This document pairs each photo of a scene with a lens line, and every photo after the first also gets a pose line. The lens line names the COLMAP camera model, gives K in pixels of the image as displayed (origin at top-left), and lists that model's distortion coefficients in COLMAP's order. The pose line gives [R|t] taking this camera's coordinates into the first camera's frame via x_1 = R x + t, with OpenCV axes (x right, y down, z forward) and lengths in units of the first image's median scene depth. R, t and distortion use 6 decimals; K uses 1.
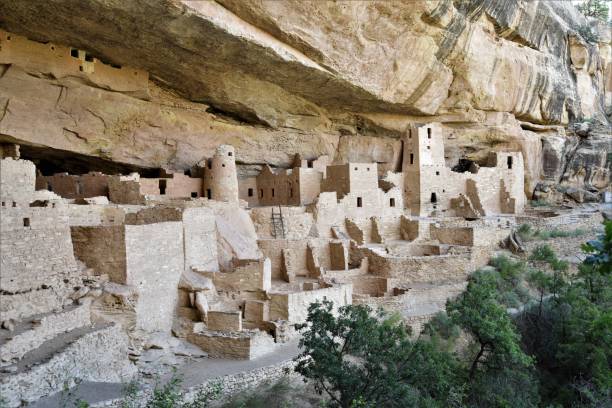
lens RADIAL K [[693.3, 0, 306.0], [0, 693.3, 204.0], [0, 0, 1]] dist [0.045756, 0.292813]
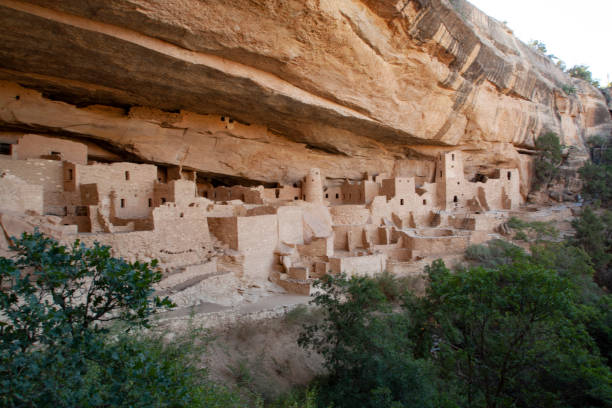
lens RADIAL K [[434.8, 0, 311.5], [0, 434.8, 215.9], [0, 0, 1]] dist [-0.037147, 0.004223]
pose [[0.975863, 0.005988, -0.218301, 0.099777], [0.001435, 0.999427, 0.033827, -0.005470], [0.218379, -0.033324, 0.975295, -0.018271]]
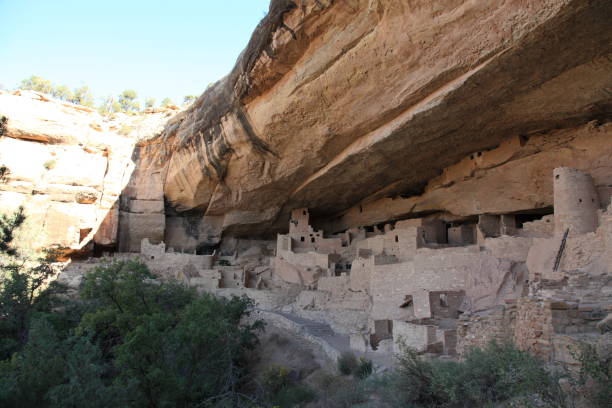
lens RADIAL K [[420.0, 0, 310.7], [0, 420.0, 207.2], [0, 0, 1]] dist [-0.130249, 0.075945]
pose [[-0.722878, -0.116362, -0.681107, 0.443806], [0.018218, 0.982166, -0.187131, 0.054174], [0.690735, -0.147681, -0.707867, 1.082516]]
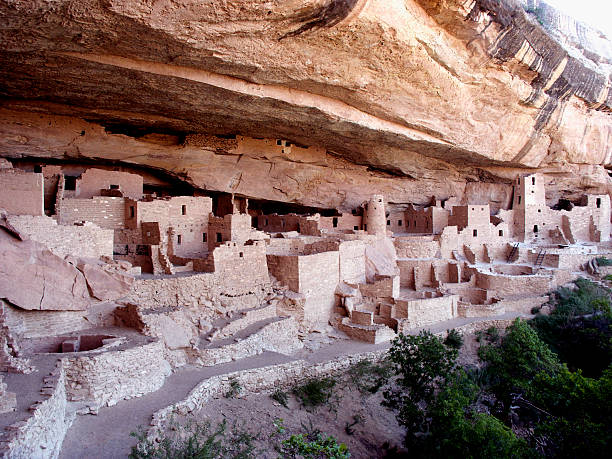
lens RADIAL K [[508.9, 0, 299.0], [0, 508.9, 227.0], [0, 0, 1]] dist [-0.182371, 0.162235]
pose [[0.944396, 0.024578, -0.327891, 0.077115], [-0.014491, 0.999345, 0.033172, -0.046579], [0.328492, -0.026576, 0.944133, -0.067274]]
